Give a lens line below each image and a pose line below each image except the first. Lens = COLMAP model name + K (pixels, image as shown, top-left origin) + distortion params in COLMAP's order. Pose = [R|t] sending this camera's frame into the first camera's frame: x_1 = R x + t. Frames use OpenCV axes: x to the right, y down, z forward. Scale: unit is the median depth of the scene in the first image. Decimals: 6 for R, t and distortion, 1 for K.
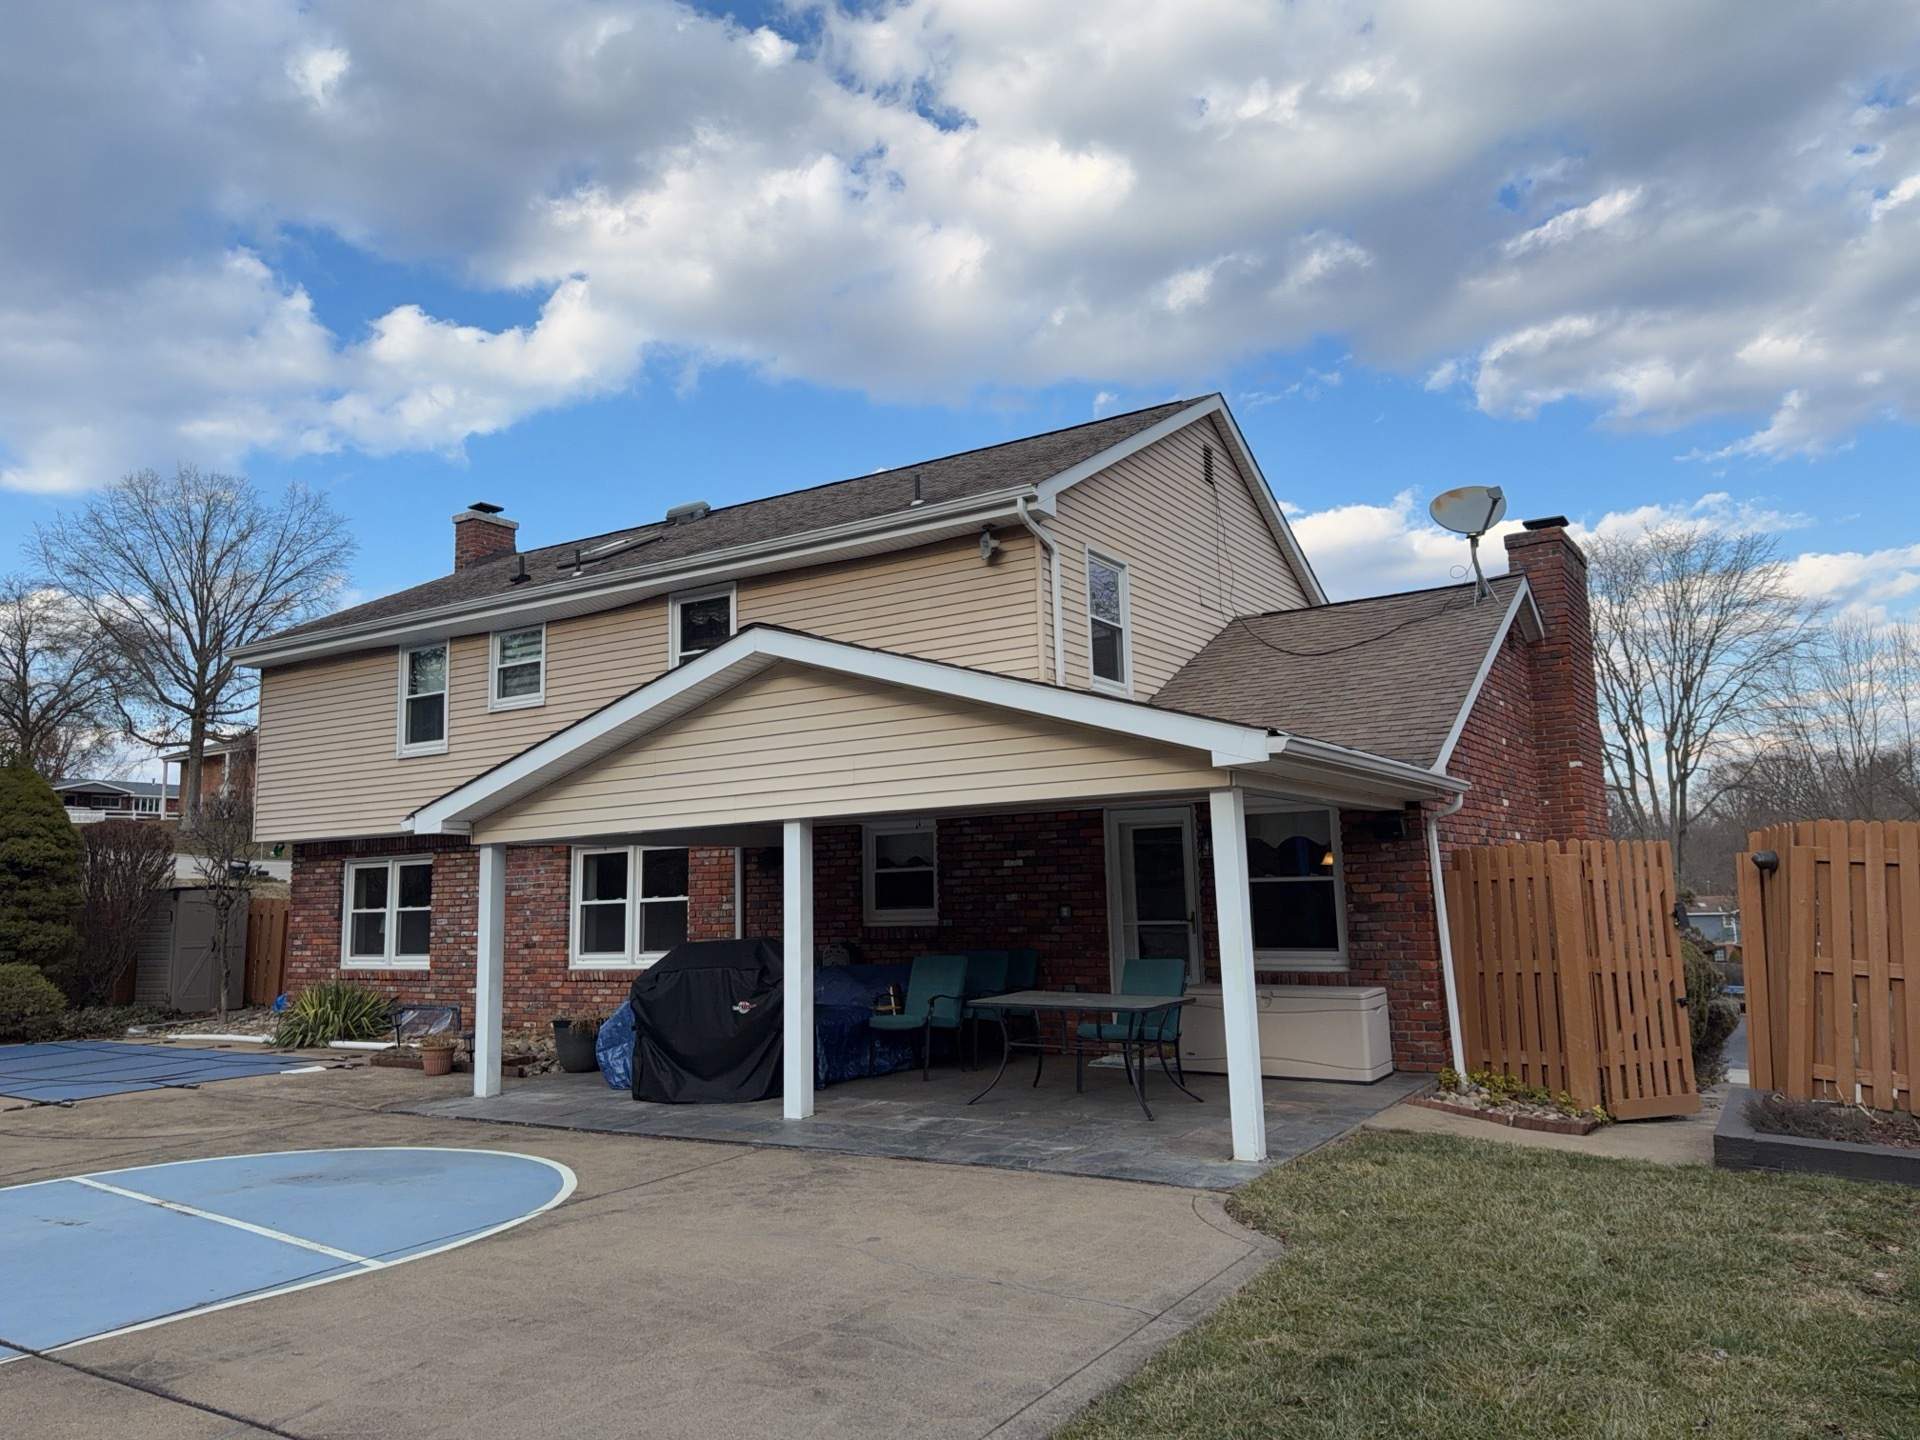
lens RADIAL K [[1364.2, 0, 961.6], [0, 1364.2, 688.0], [0, 0, 1]] dist [0.040241, -0.054218]
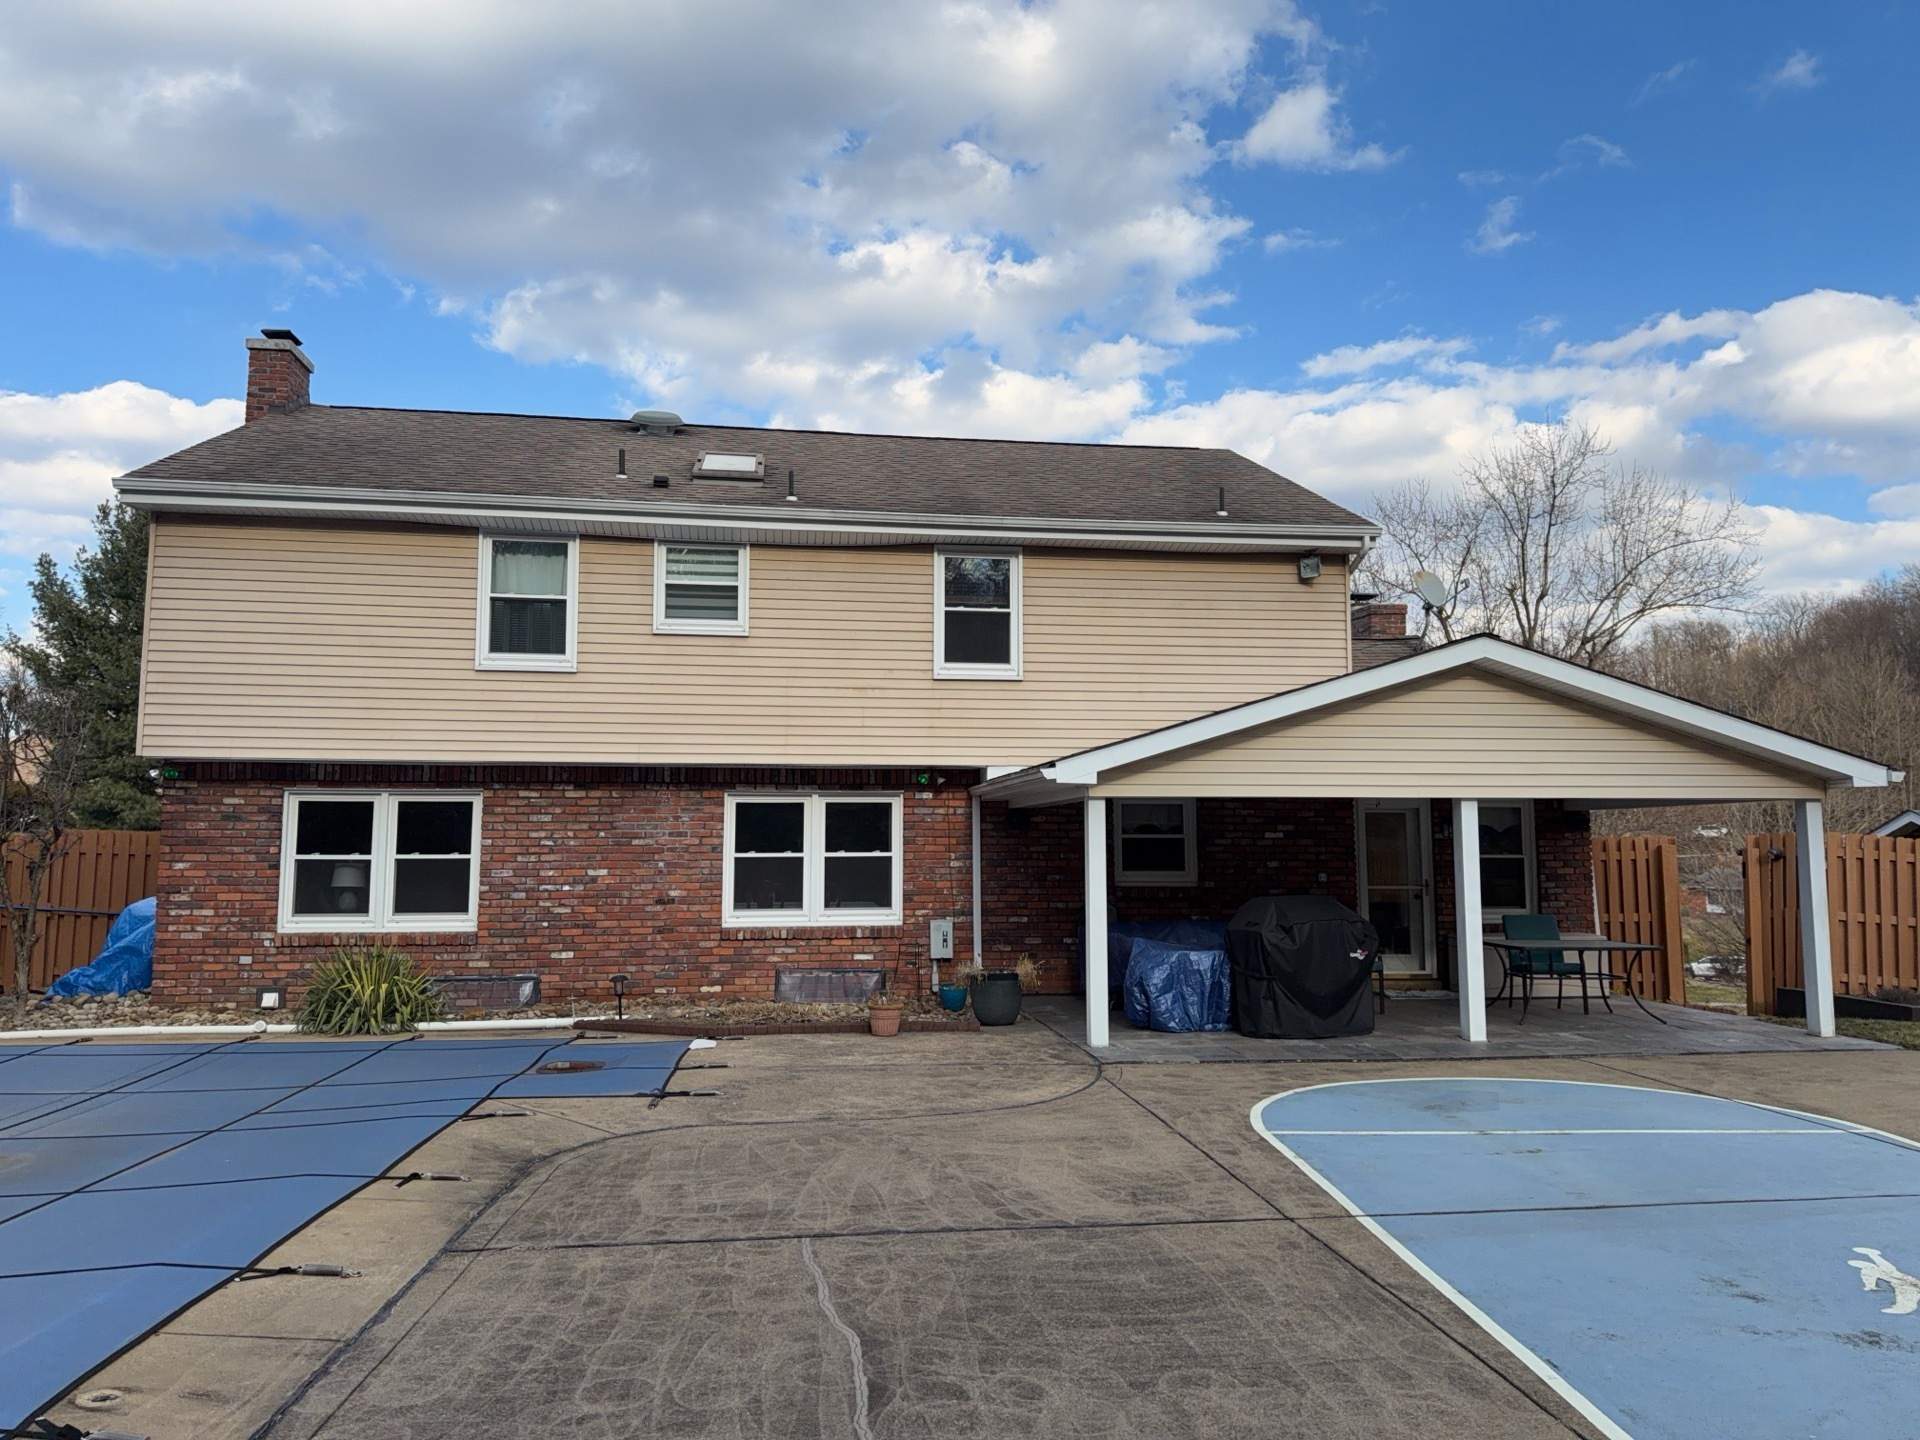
lens RADIAL K [[1364.2, 0, 961.3], [0, 1364.2, 729.0], [0, 0, 1]] dist [0.040241, -0.054218]
pose [[0.765302, 0.088434, 0.637567, -1.249954], [-0.120767, 0.992654, 0.007276, 0.081597], [-0.632241, -0.082566, 0.770360, 0.356463]]
